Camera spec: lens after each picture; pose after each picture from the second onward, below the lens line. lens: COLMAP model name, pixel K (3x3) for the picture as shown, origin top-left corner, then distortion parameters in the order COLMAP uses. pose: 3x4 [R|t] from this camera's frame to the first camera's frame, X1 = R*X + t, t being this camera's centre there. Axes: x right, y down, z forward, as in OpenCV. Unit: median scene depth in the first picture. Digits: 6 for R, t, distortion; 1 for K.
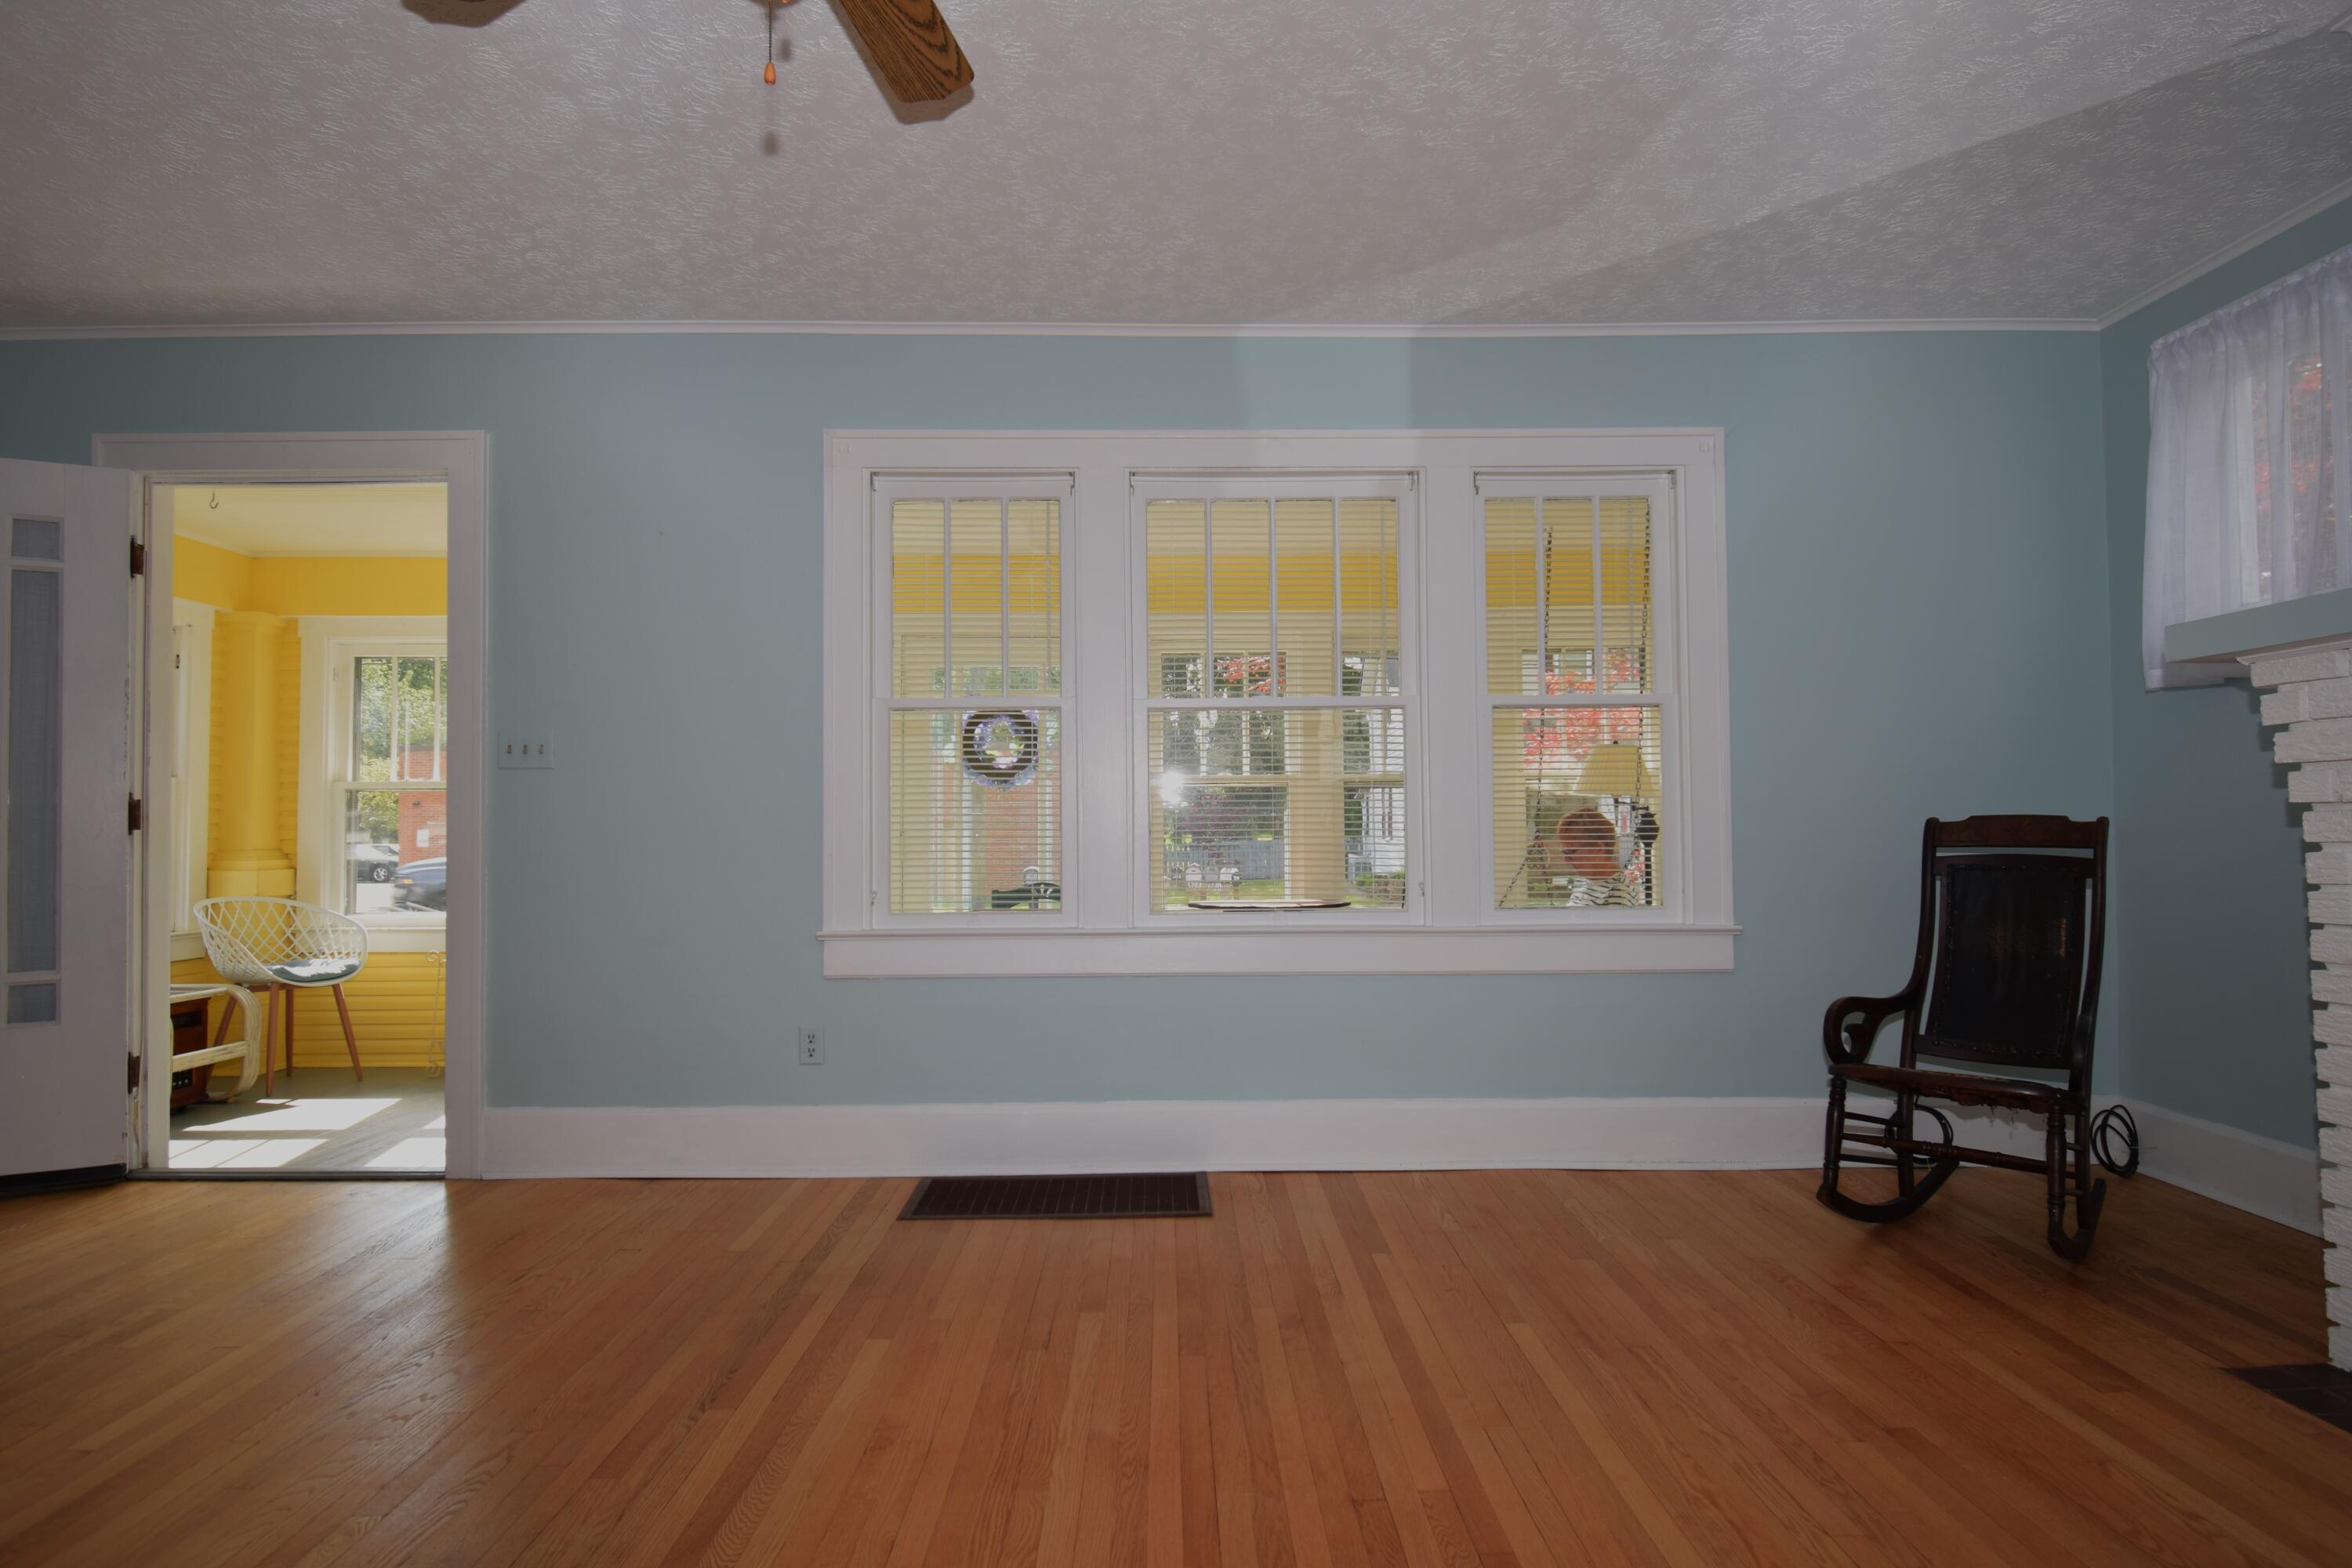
lens RADIAL K [[1355.3, 0, 1176.0], [0, 1355.3, 784.0], [0, 0, 1]] dist [0.003707, -0.020584]
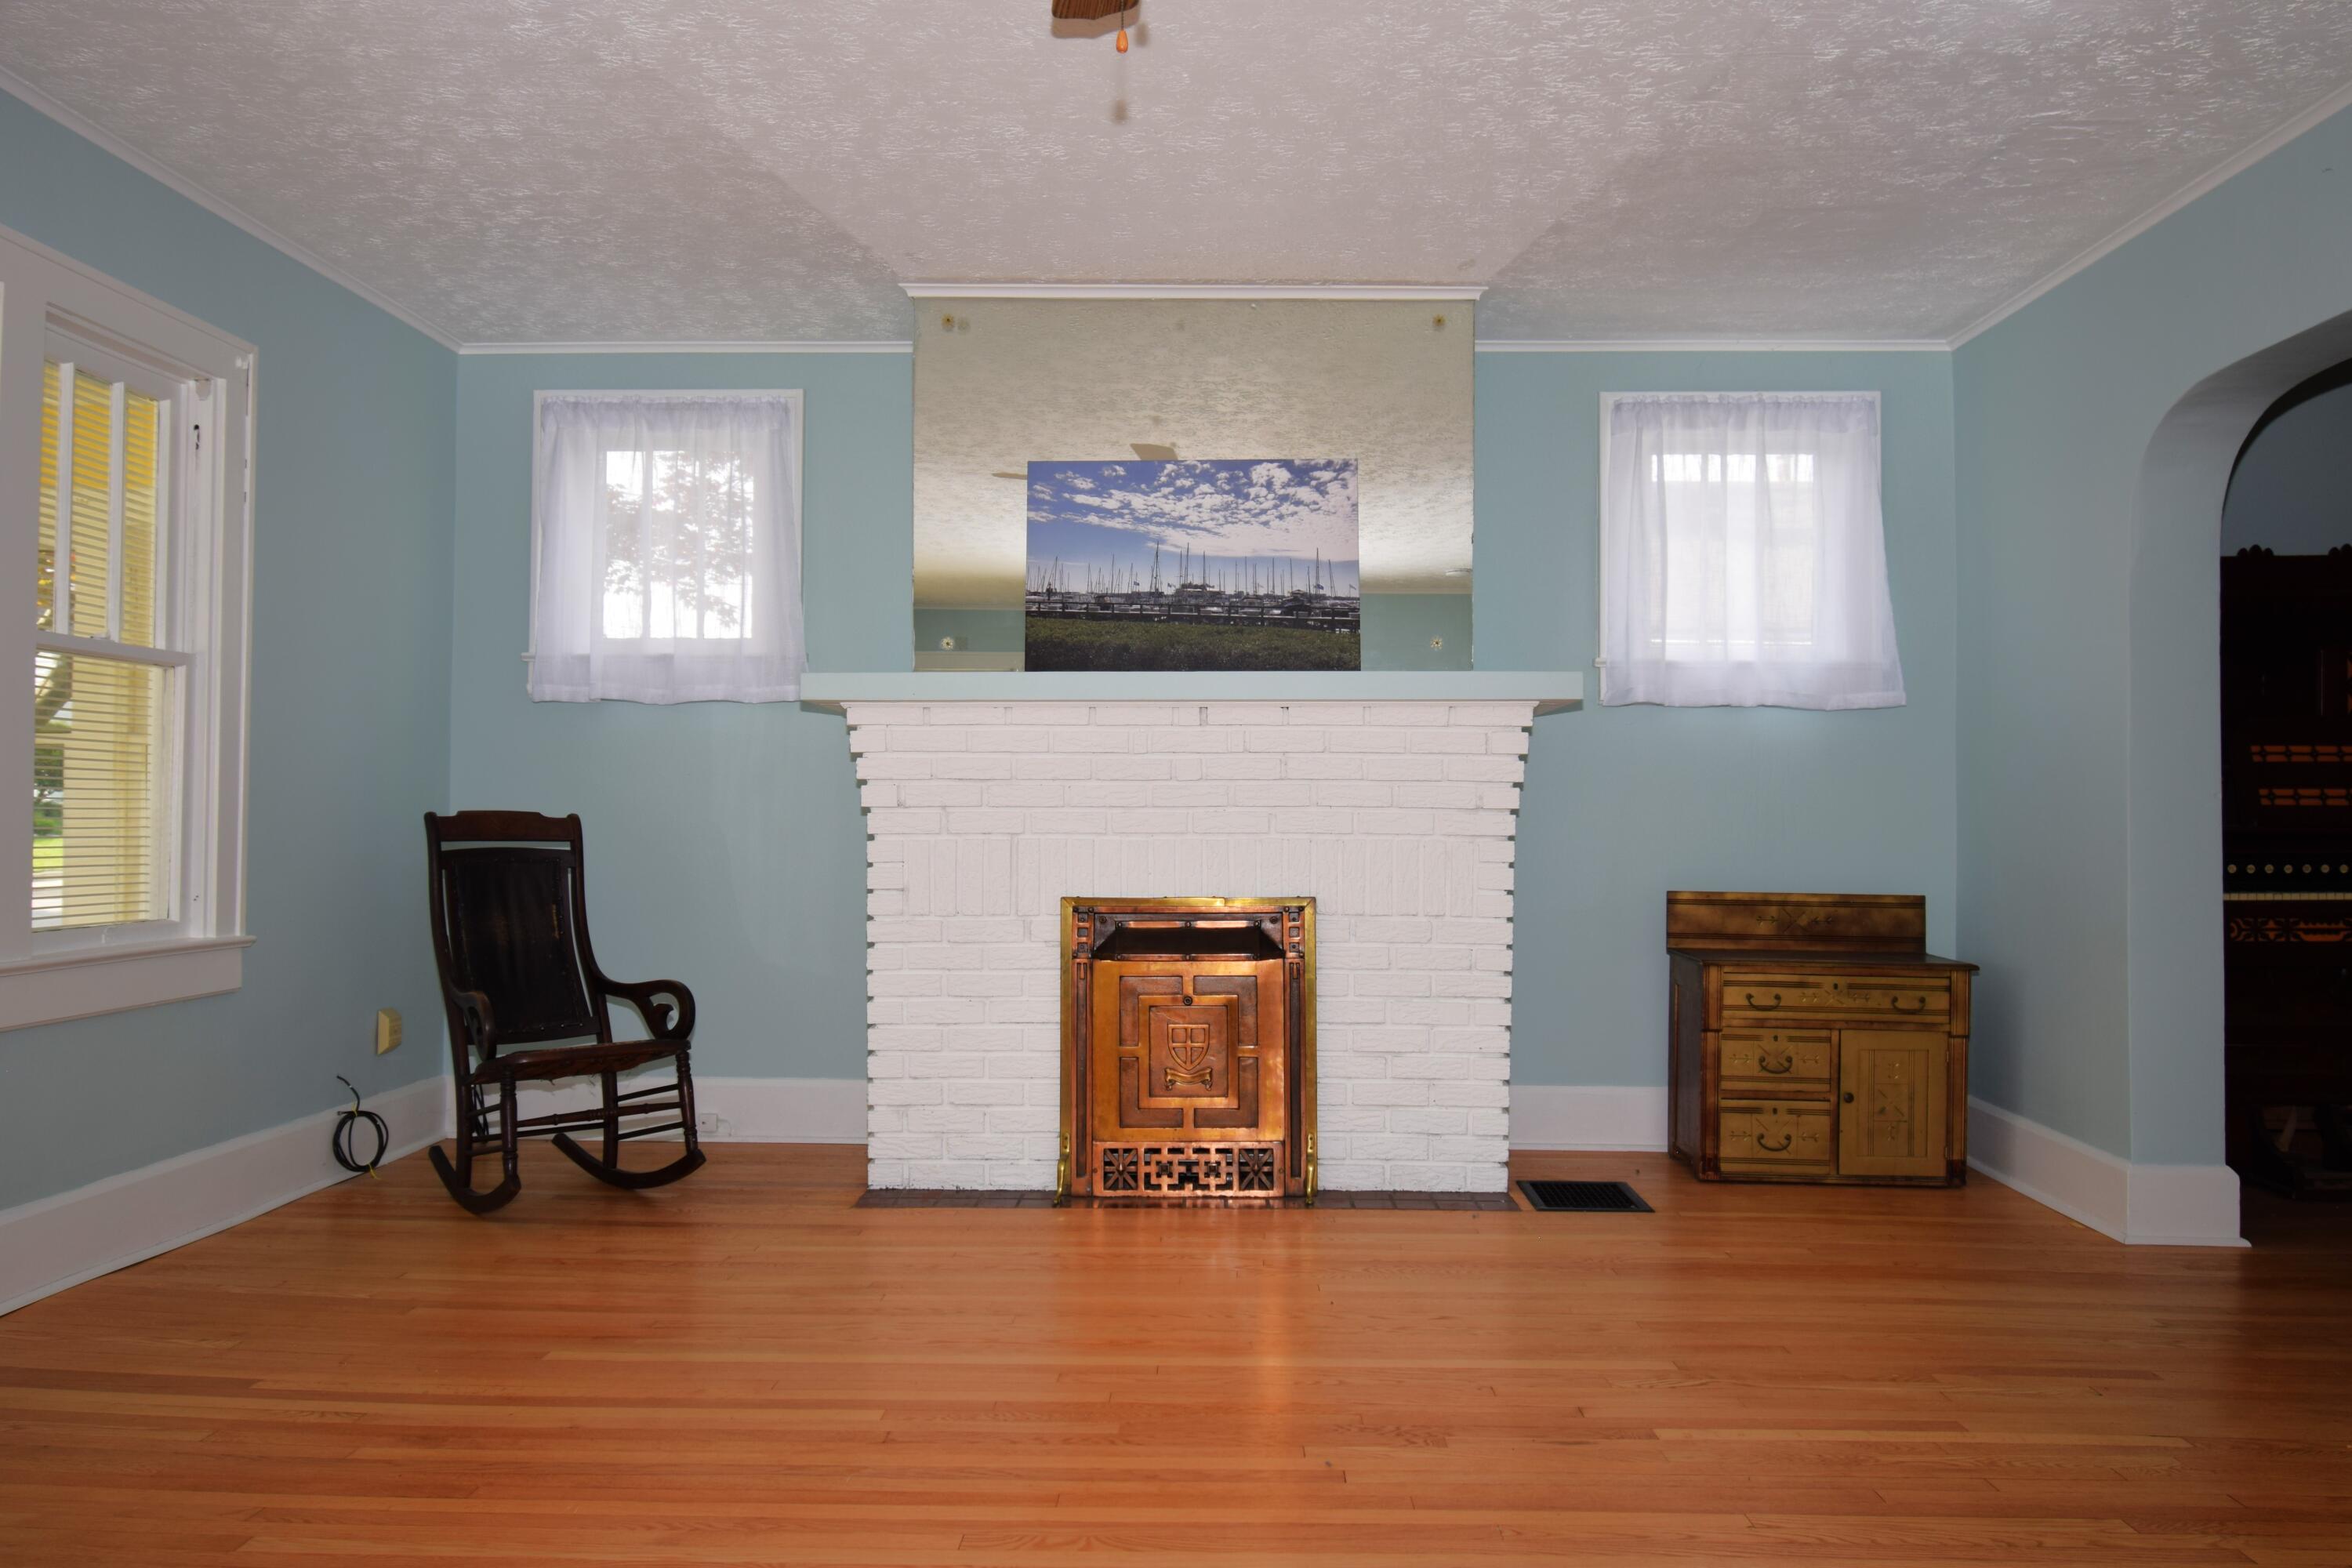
lens RADIAL K [[1710.2, 0, 1175.3], [0, 1710.2, 790.4], [0, 0, 1]] dist [-0.000211, -0.009326]
pose [[0.045089, 0.025069, 0.998668, -0.772108], [-0.034516, 0.999127, -0.023523, 0.021825], [-0.998387, -0.033409, 0.045915, 0.452089]]
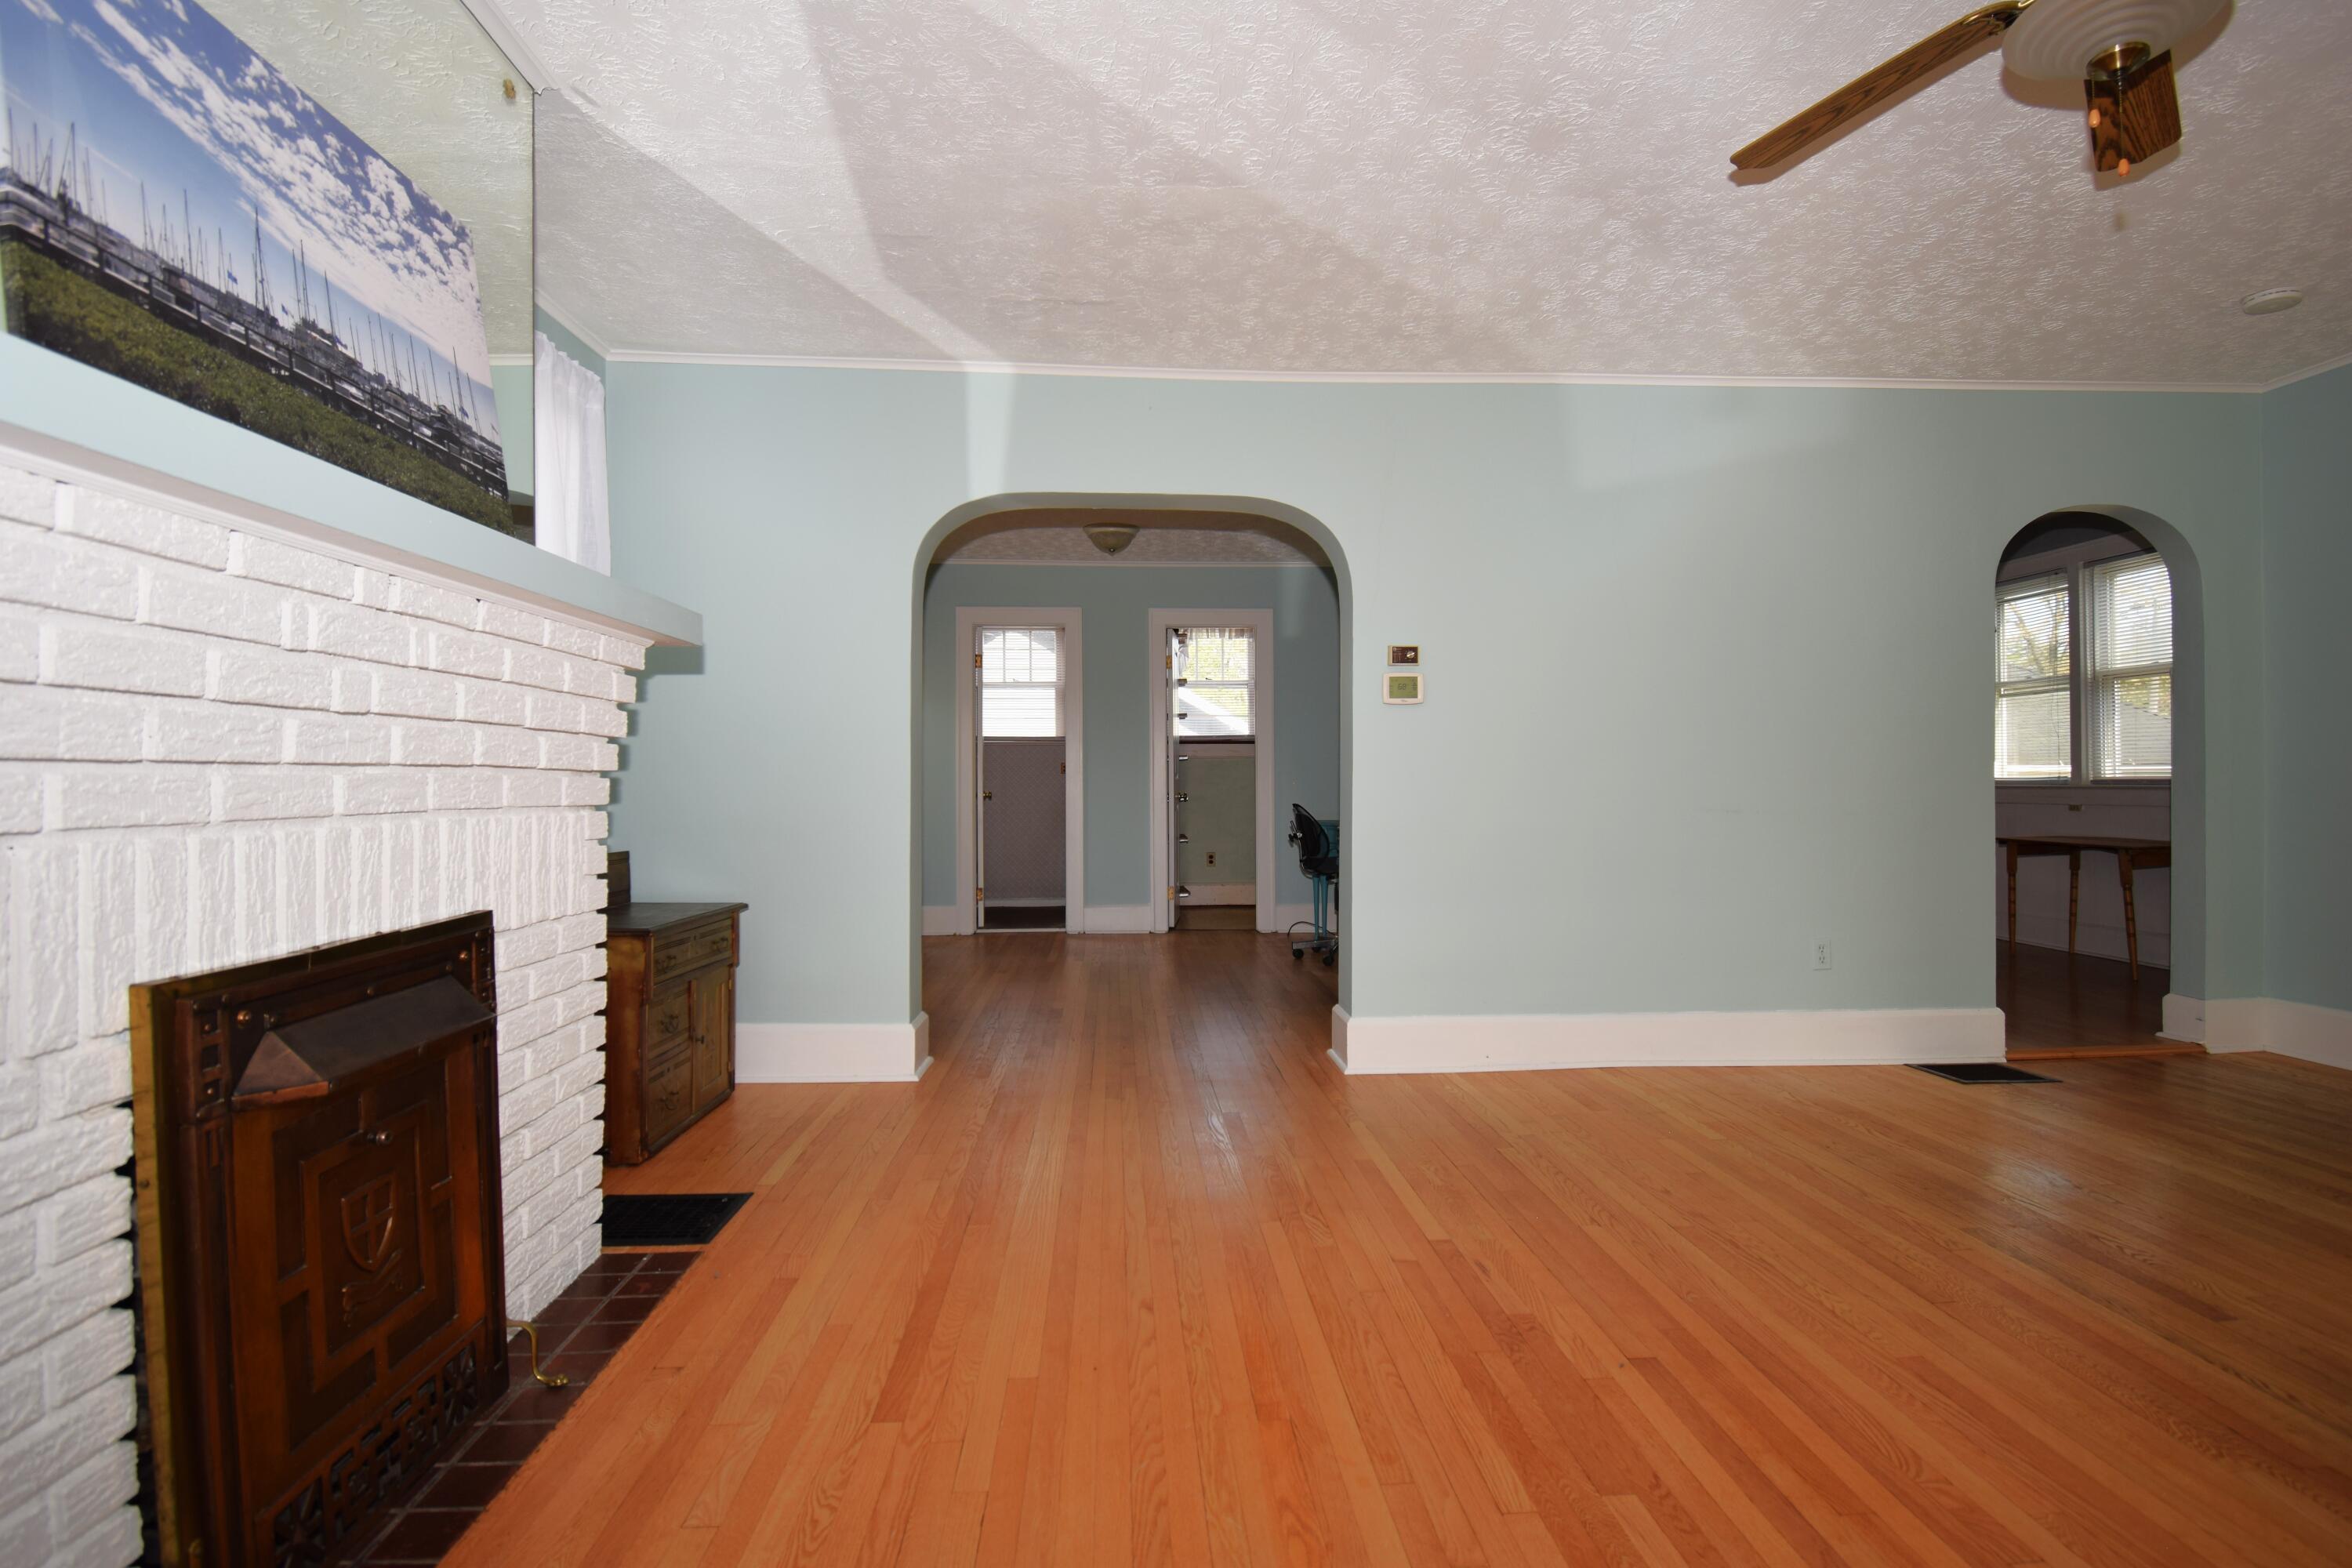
lens RADIAL K [[1131.4, 0, 1180.0], [0, 1131.4, 780.4], [0, 0, 1]] dist [0.001253, -0.016798]
pose [[-0.998847, 0.012651, -0.046307, 0.316099], [0.014027, 0.999466, -0.029510, 0.028029], [0.045909, -0.030126, -0.998491, 0.999977]]
